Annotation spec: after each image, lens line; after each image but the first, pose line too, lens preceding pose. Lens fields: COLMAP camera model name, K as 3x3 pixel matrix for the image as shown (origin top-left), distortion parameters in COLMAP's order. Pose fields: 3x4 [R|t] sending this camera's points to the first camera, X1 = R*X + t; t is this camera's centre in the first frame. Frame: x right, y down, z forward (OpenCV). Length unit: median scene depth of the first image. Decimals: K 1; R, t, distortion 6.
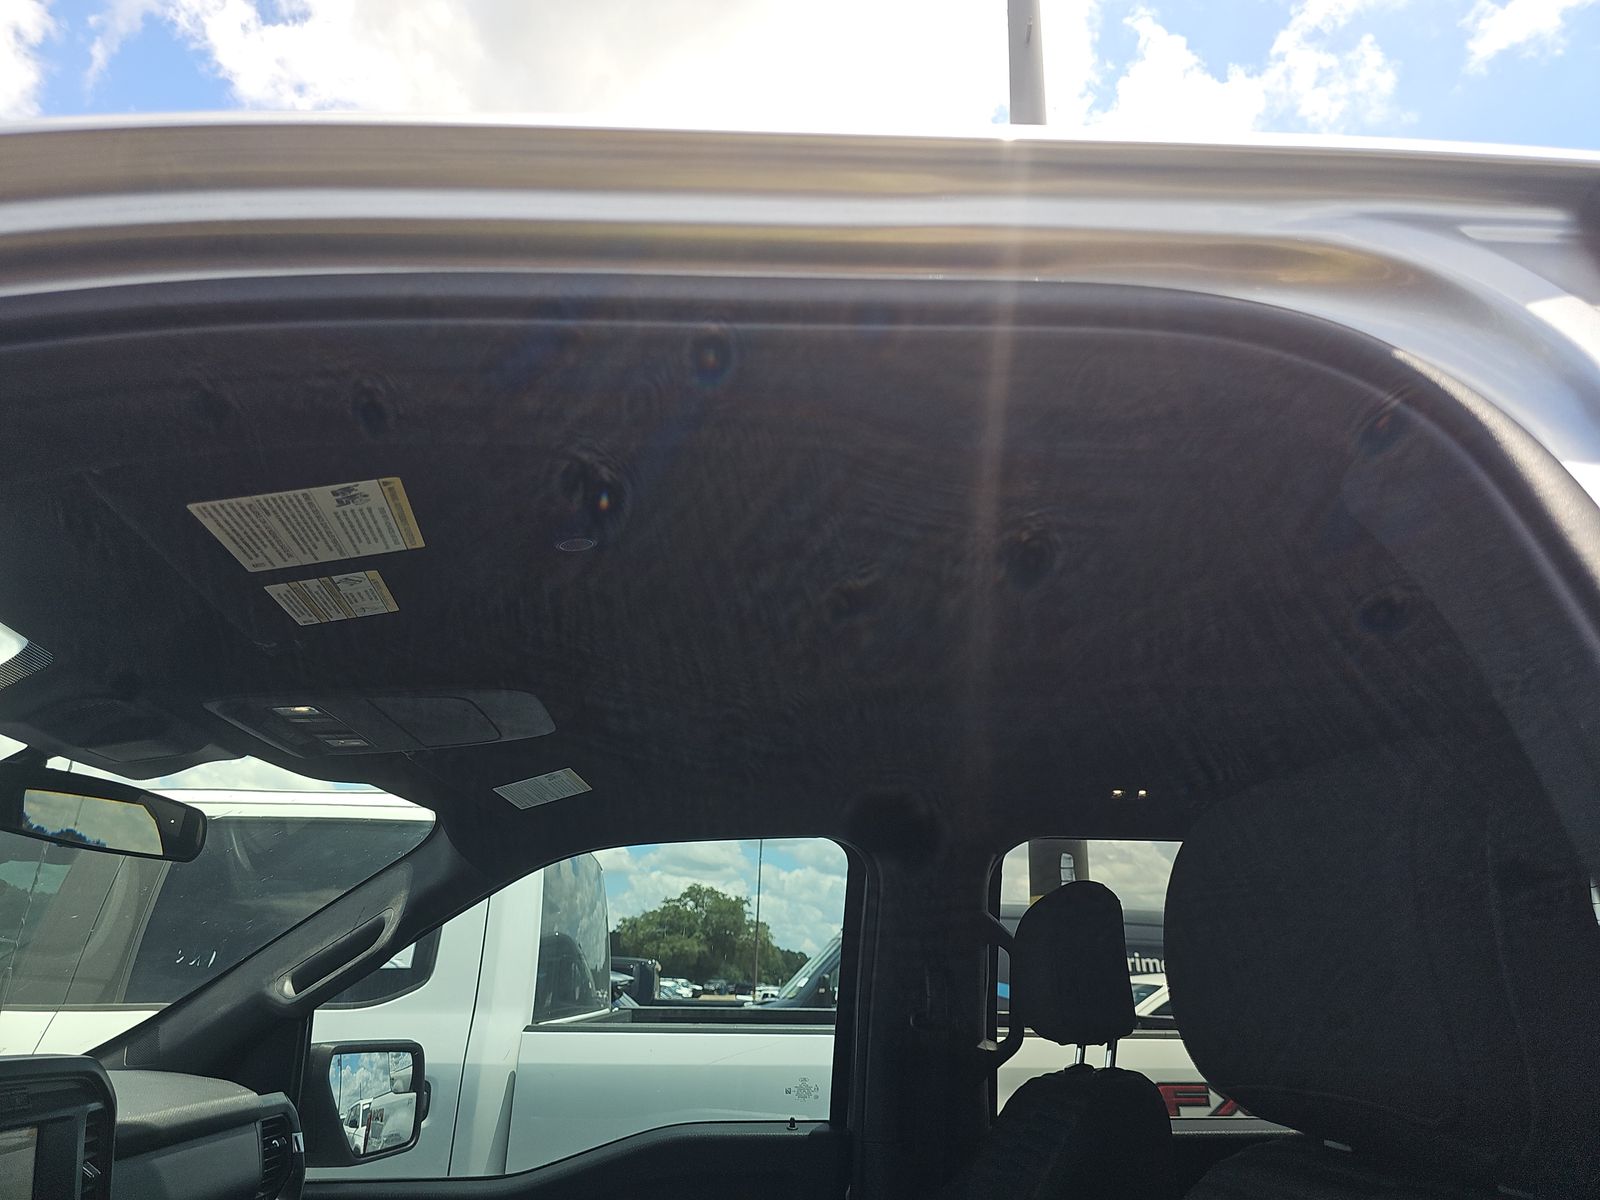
lens RADIAL K [[1058.8, 0, 799.4], [0, 1058.8, 614.6], [0, 0, 1]] dist [0.034902, -0.043127]
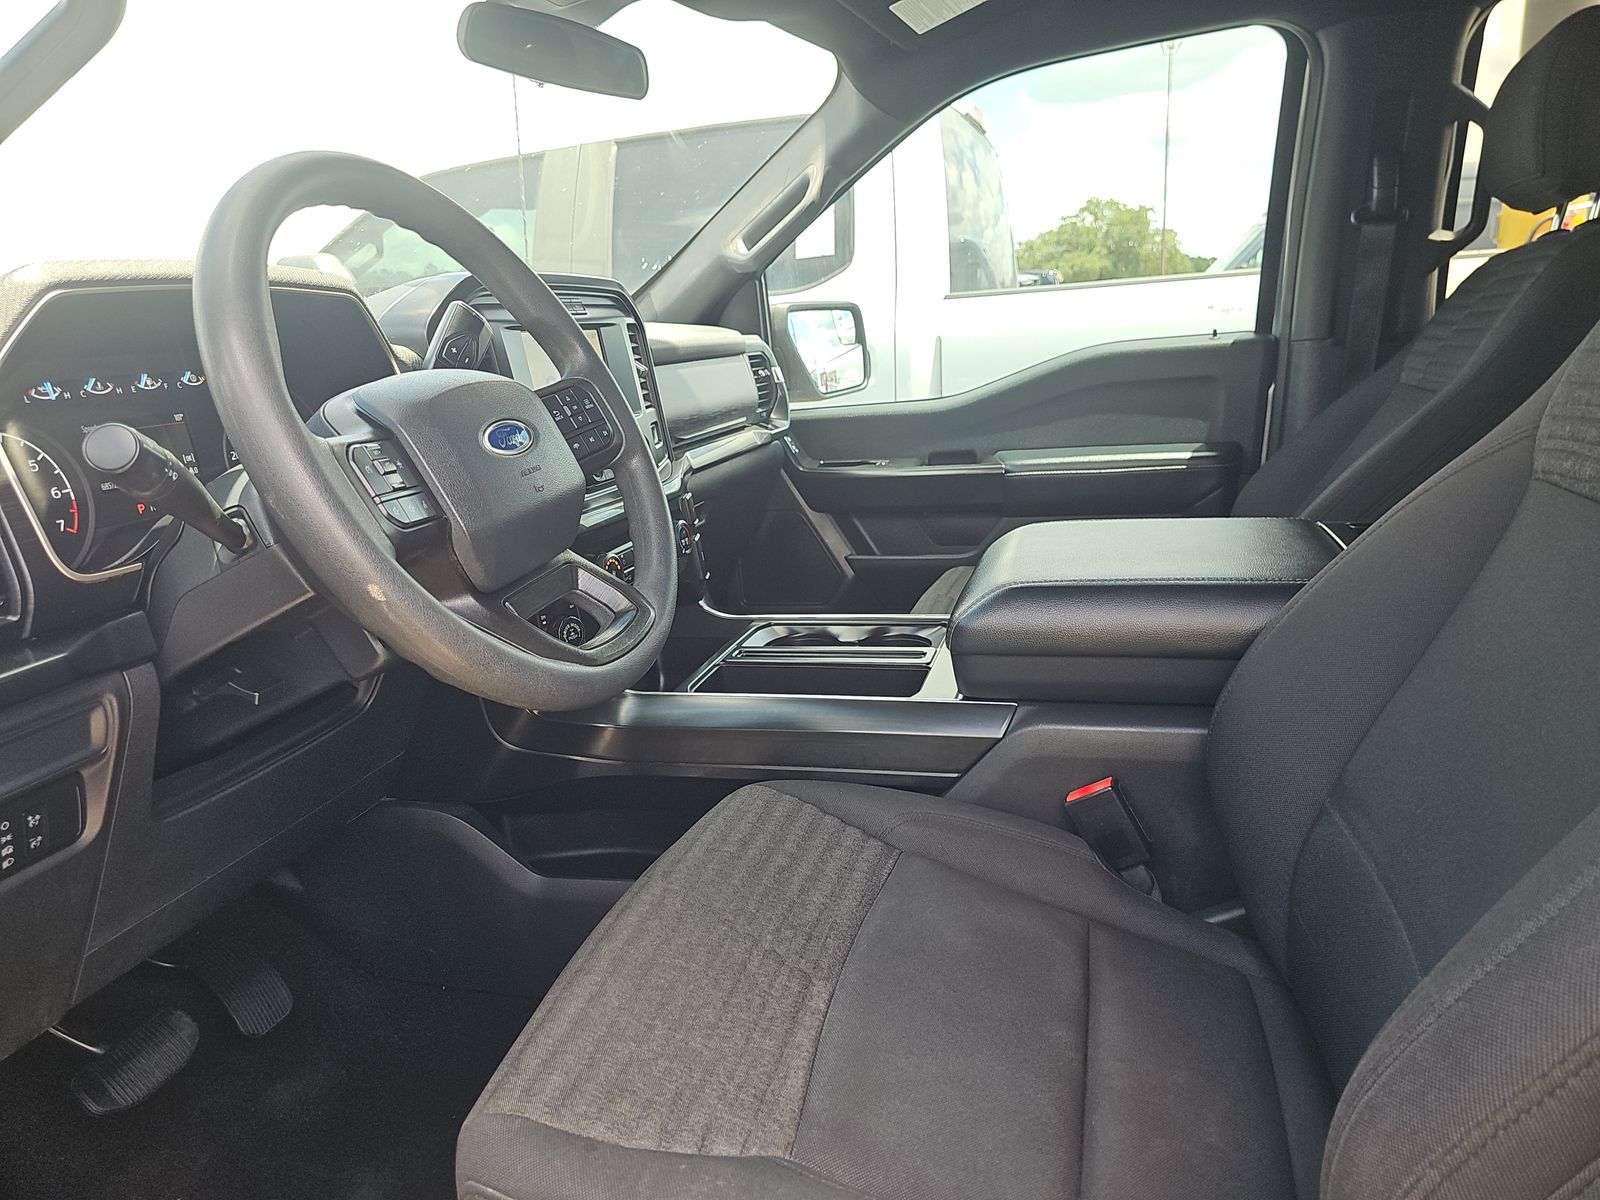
lens RADIAL K [[1058.8, 0, 796.7], [0, 1058.8, 599.6], [0, 0, 1]] dist [0.034902, -0.043127]
pose [[0.932474, 0.006935, -0.361170, -0.008820], [0.197798, 0.826811, 0.526555, 0.058819], [0.302271, -0.562438, 0.769608, -0.056152]]
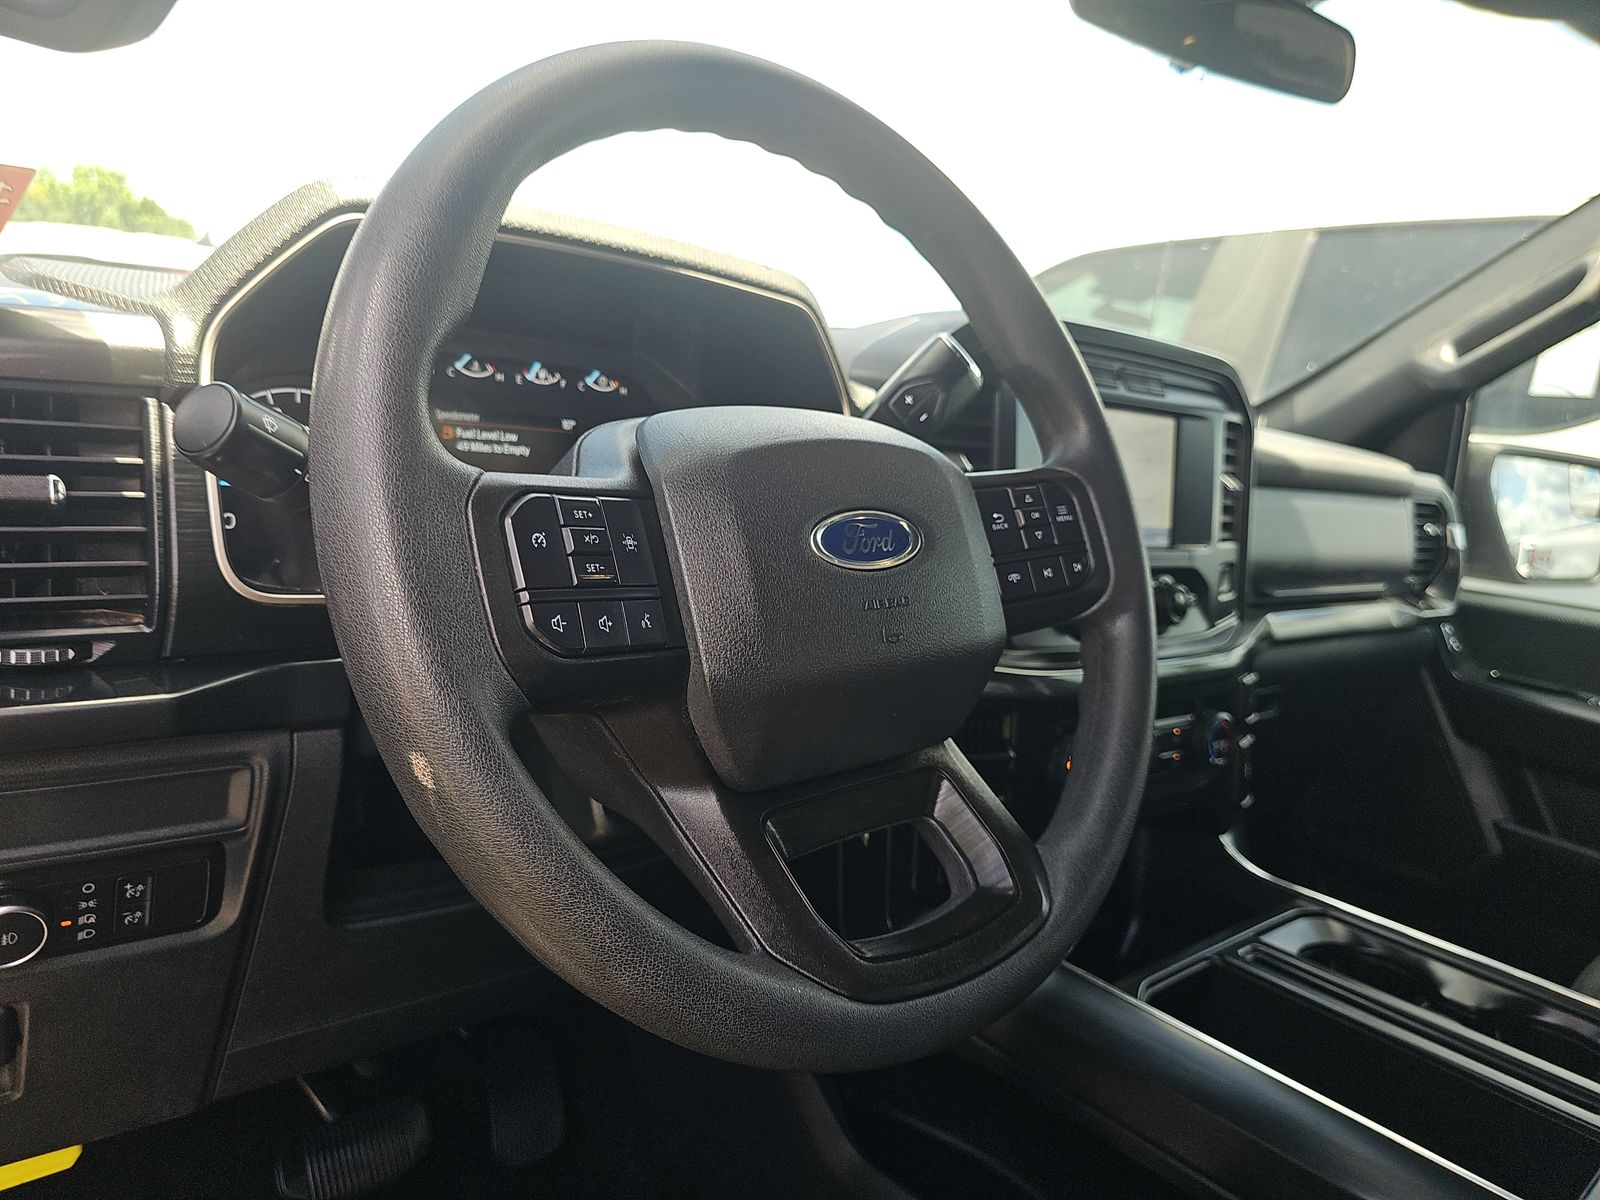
lens RADIAL K [[1058.8, 0, 802.9], [0, 1058.8, 587.8], [0, 0, 1]] dist [0.034902, -0.043127]
pose [[0.585649, 0.173541, -0.791769, -0.076801], [0.178118, 0.925382, 0.334576, 0.125061], [0.790752, -0.336973, 0.511039, 0.113676]]
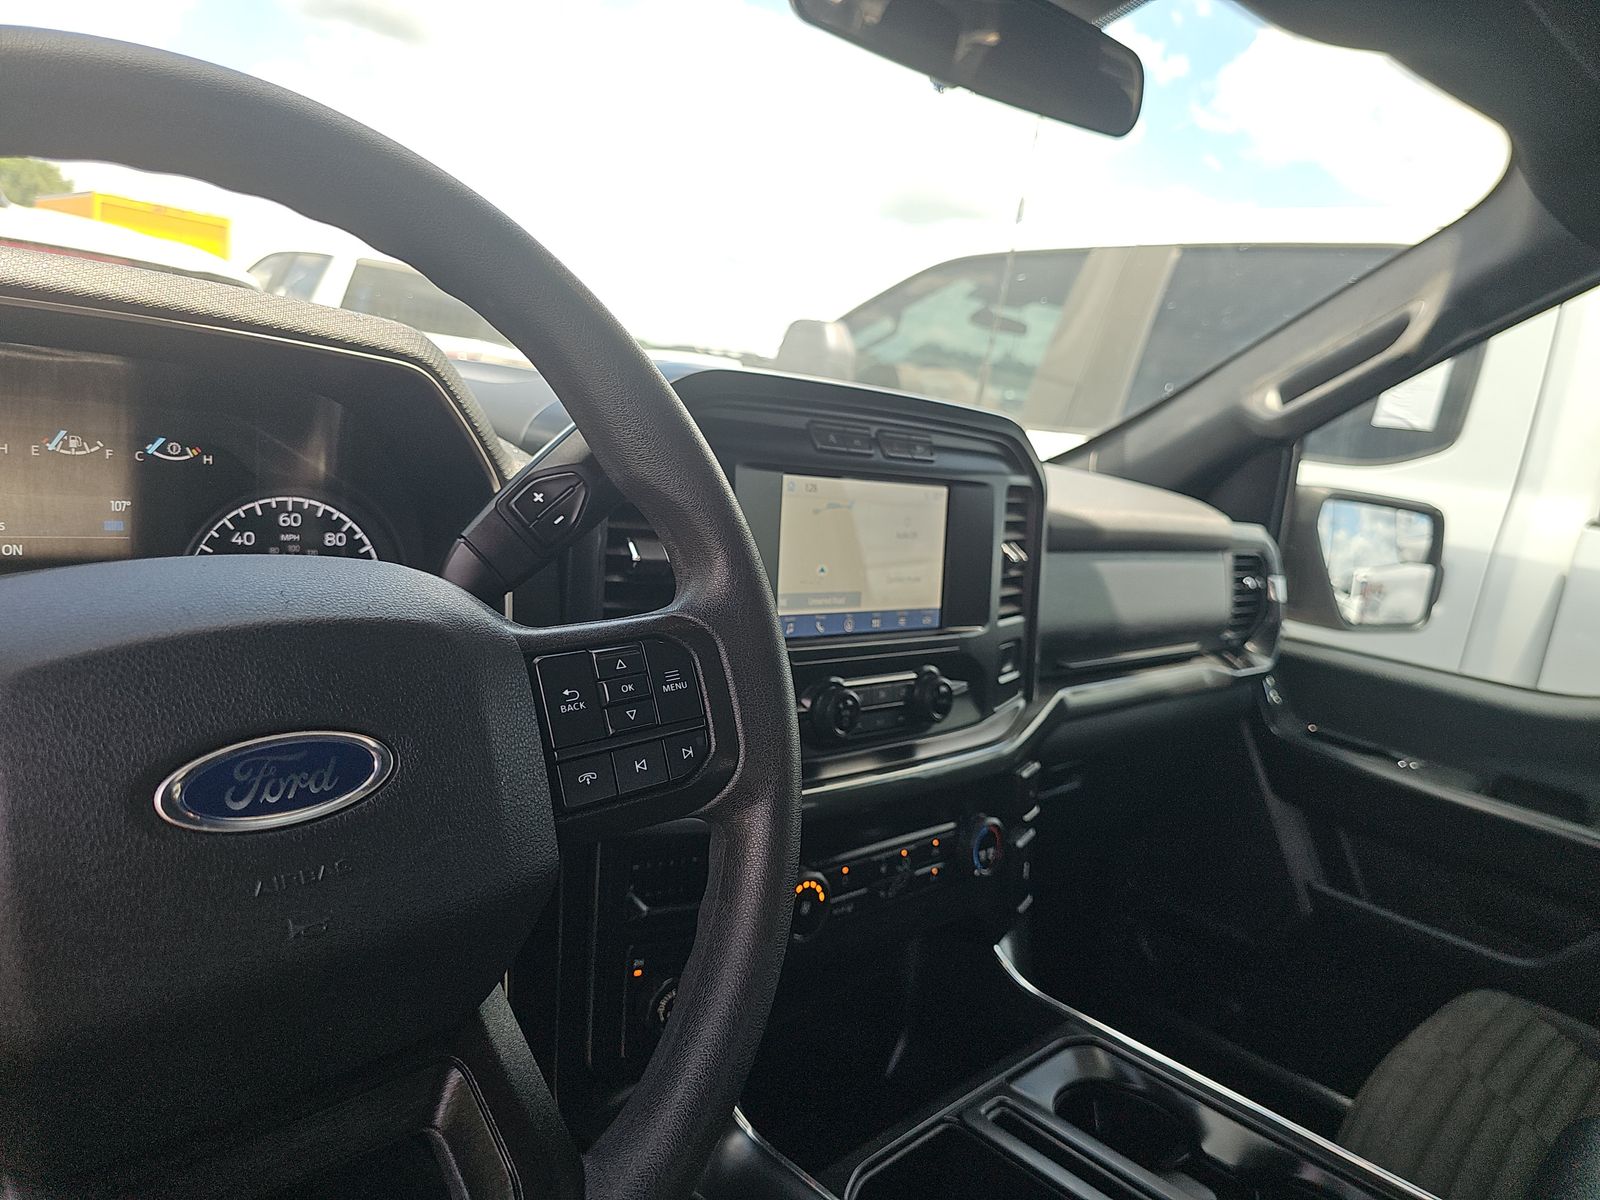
lens RADIAL K [[1058.8, 0, 825.0], [0, 1058.8, 594.3], [0, 0, 1]] dist [0.034902, -0.043127]
pose [[0.663512, 0.202016, -0.720375, -0.089031], [0.124699, 0.919527, 0.372720, 0.120889], [0.737700, -0.337135, 0.584926, 0.211889]]
